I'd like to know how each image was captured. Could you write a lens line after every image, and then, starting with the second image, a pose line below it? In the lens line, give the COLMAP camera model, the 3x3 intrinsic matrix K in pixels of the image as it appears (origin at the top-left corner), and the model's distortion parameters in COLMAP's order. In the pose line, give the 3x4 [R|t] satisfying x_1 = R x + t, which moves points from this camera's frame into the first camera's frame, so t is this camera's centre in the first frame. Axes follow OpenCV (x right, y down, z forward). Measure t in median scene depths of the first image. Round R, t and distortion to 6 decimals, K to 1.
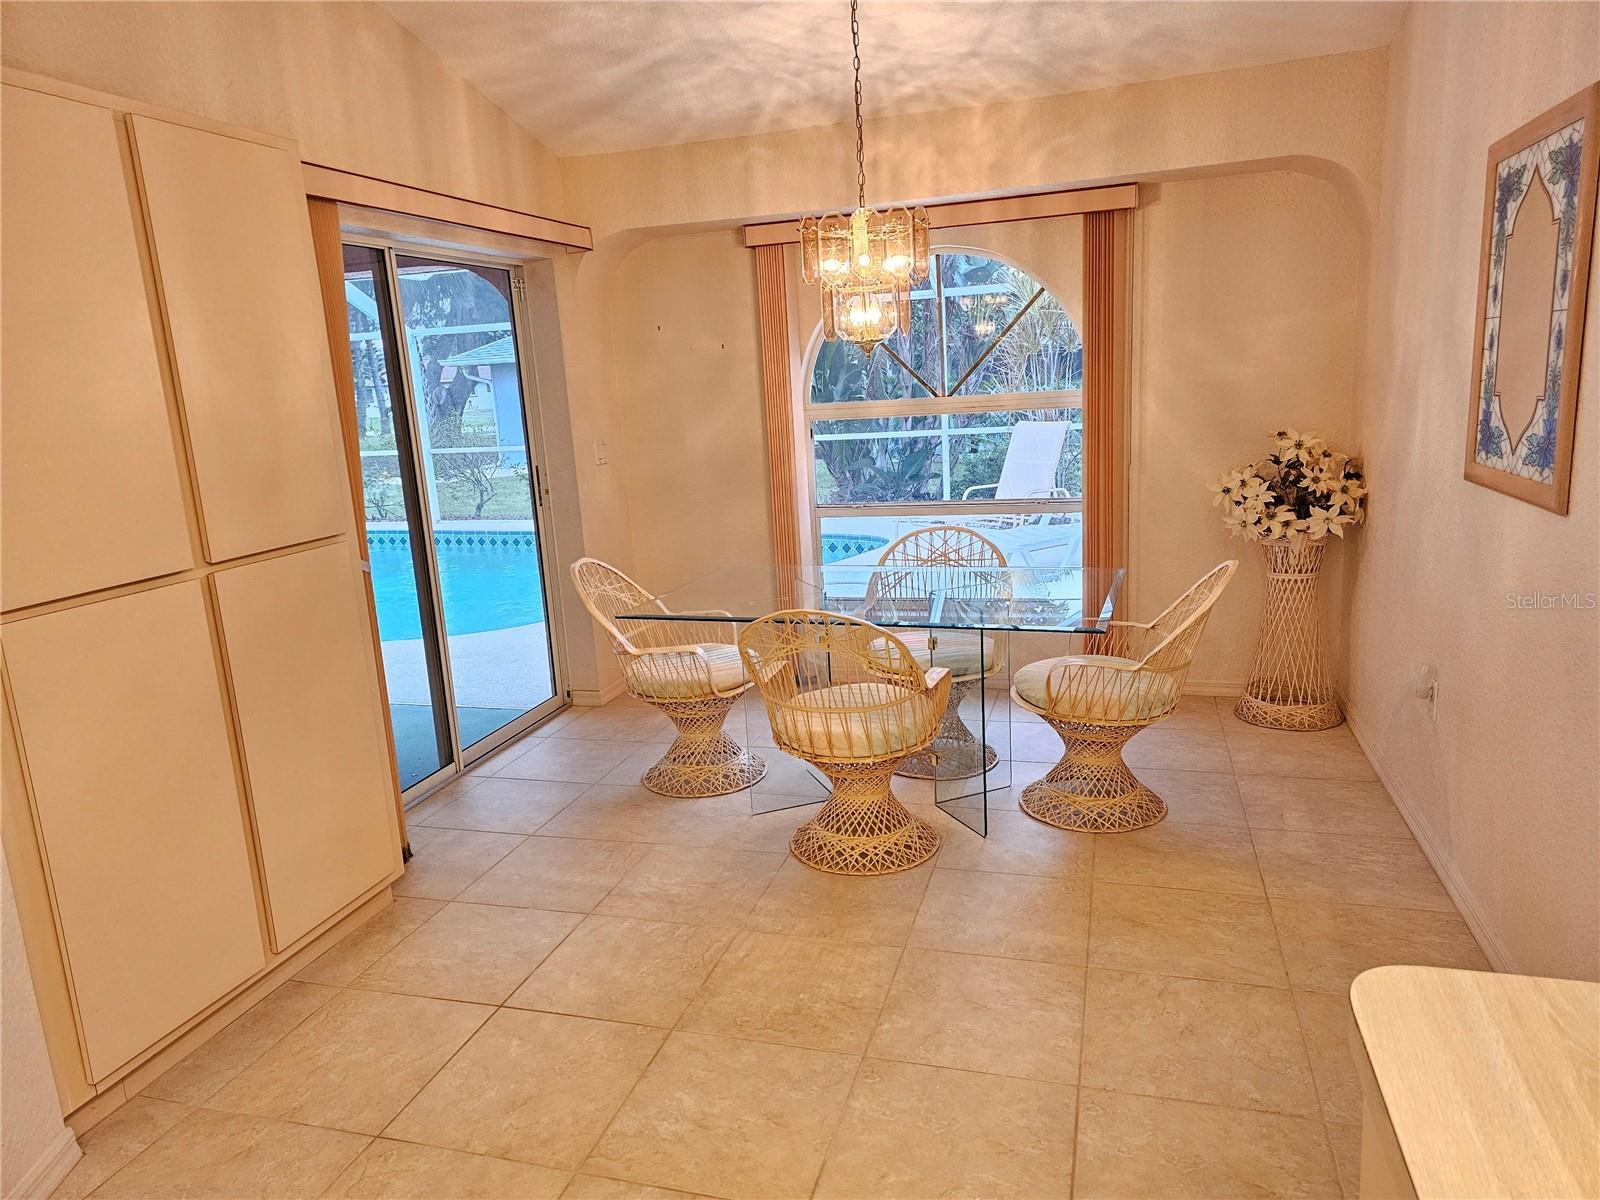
lens RADIAL K [[1072.3, 0, 794.4], [0, 1072.3, 595.6], [0, 0, 1]] dist [0.040234, -0.001714]
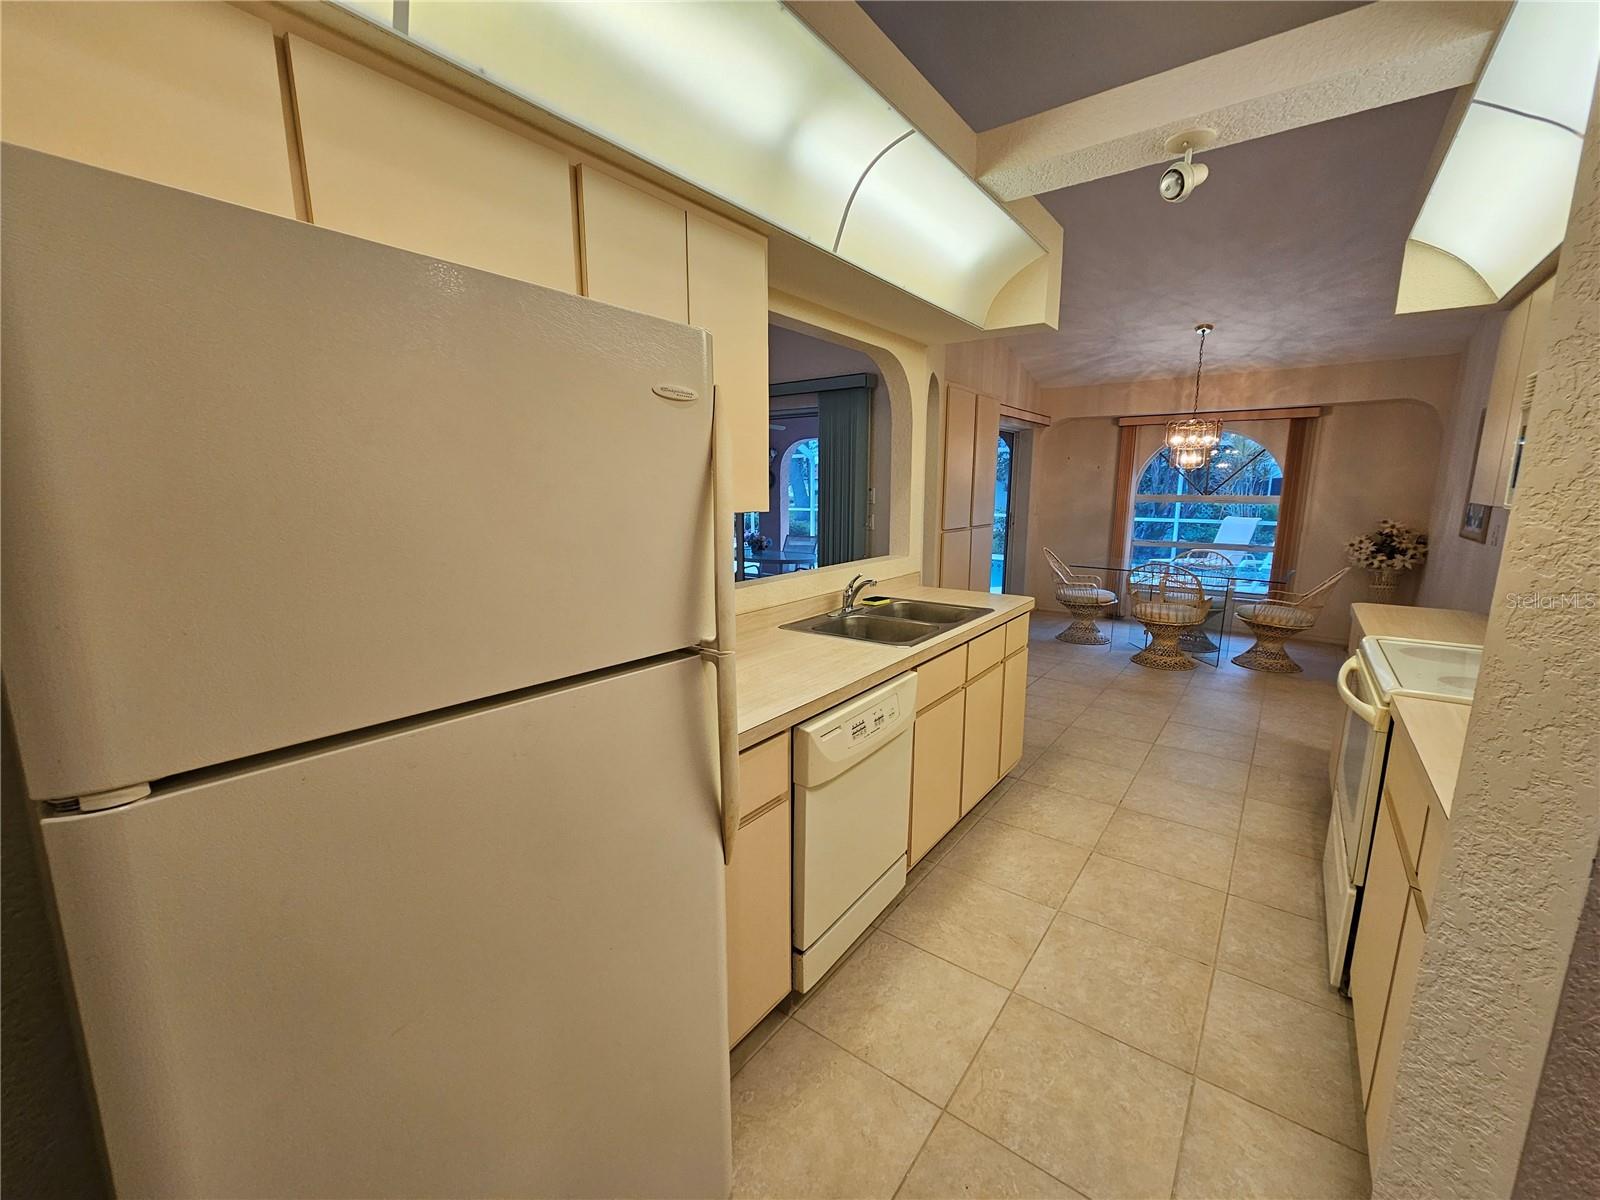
lens RADIAL K [[649.0, 0, 802.4], [0, 649.0, 604.9], [0, 0, 1]] dist [-0.002169, -0.000005]
pose [[0.937813, 0.120003, -0.325739, -0.217547], [-0.124151, 0.992230, 0.008106, 0.160450], [0.324180, 0.032839, 0.945425, -0.644181]]
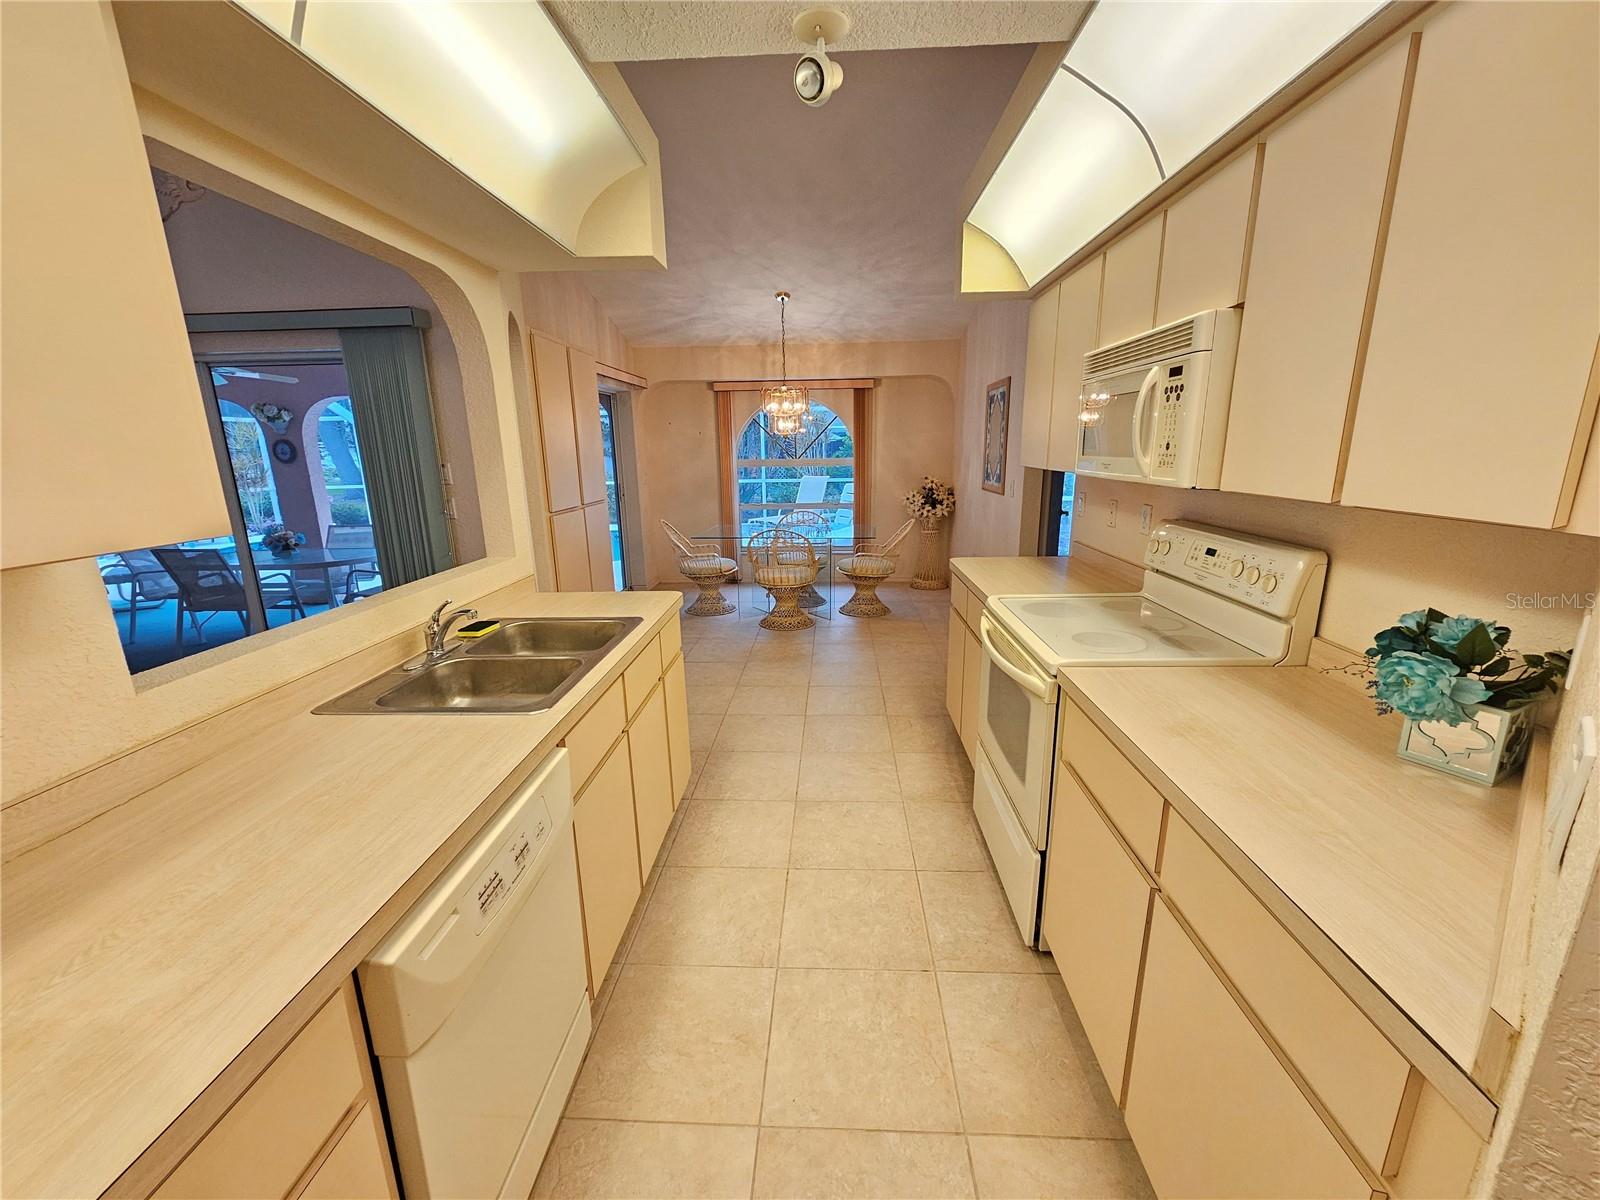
lens RADIAL K [[649.3, 0, 800.6], [0, 649.3, 607.0], [0, 0, 1]] dist [-0.002192, 0.000240]
pose [[0.969169, -0.017736, 0.245758, -0.255865], [0.010711, 0.999496, 0.029893, 0.121160], [-0.246165, -0.026339, 0.968870, -0.495299]]
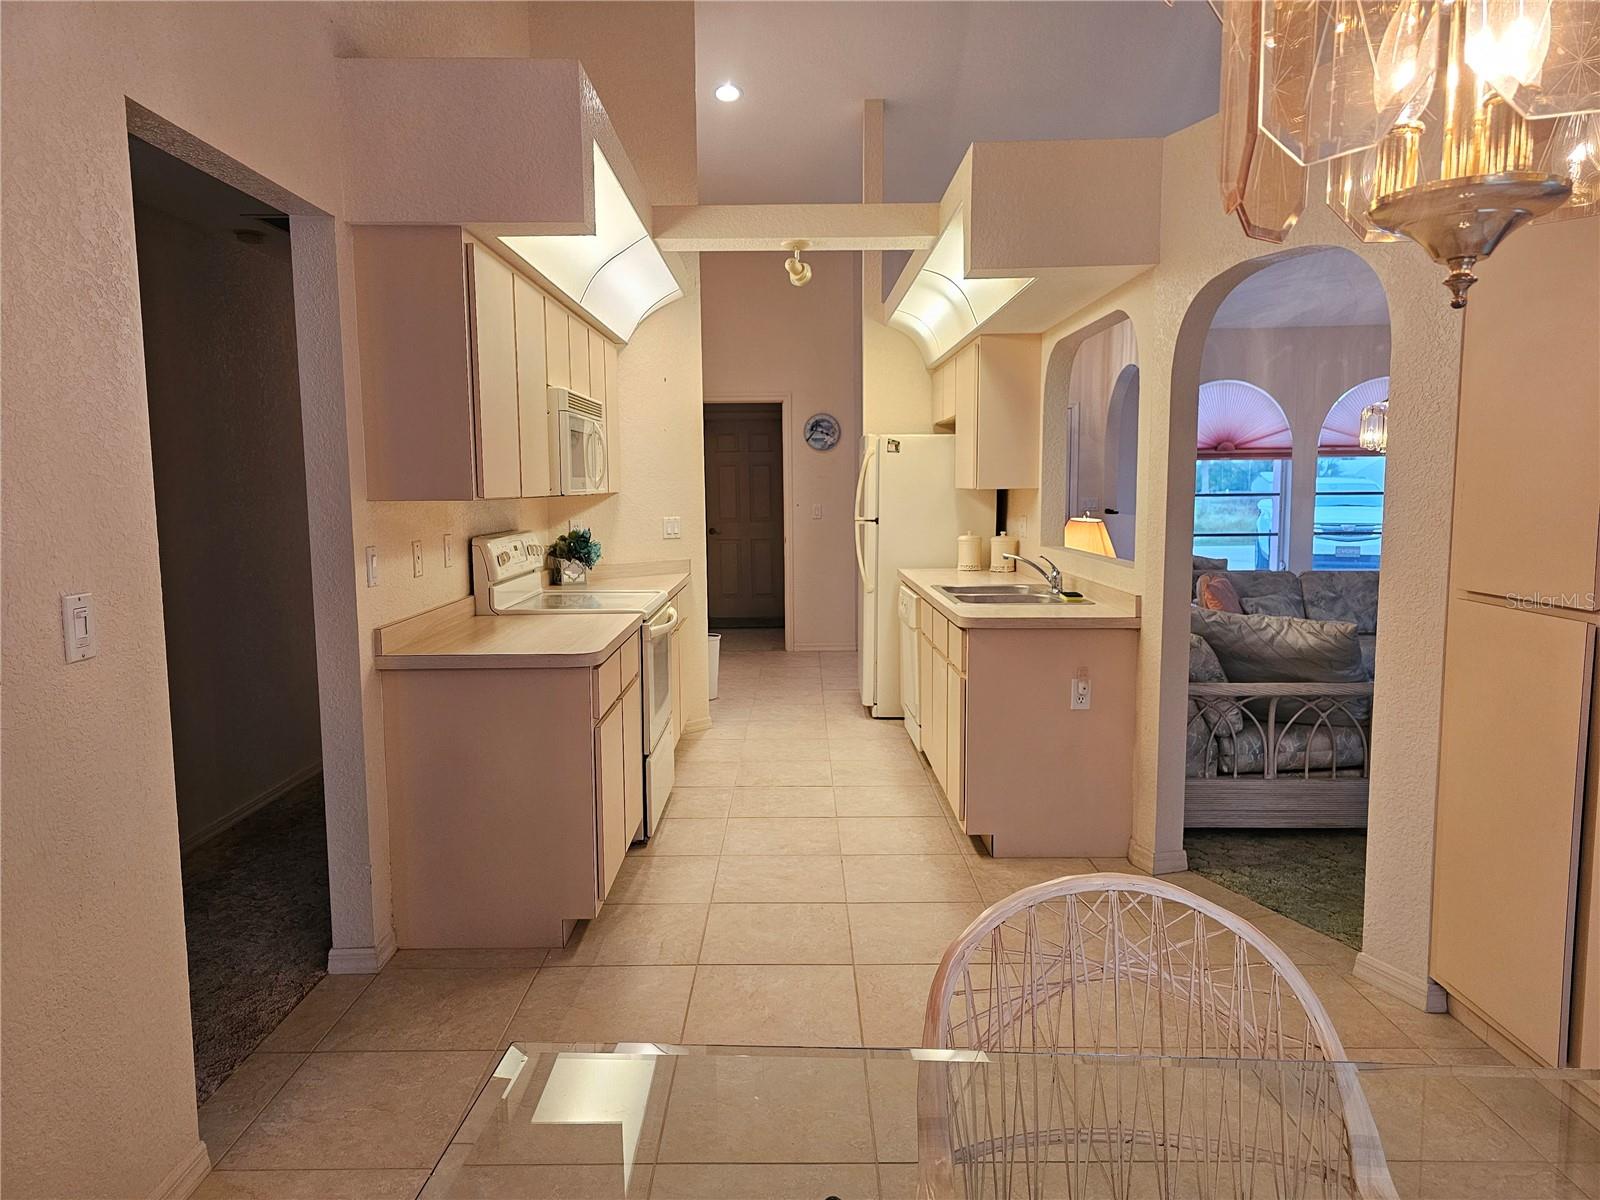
lens RADIAL K [[1072.3, 0, 794.4], [0, 1072.3, 595.6], [0, 0, 1]] dist [0.040234, -0.001714]
pose [[-0.955057, 0.096860, -0.280149, 0.203587], [0.003777, 0.949005, 0.315238, -0.198906], [0.296397, 0.300012, -0.906720, 0.990602]]
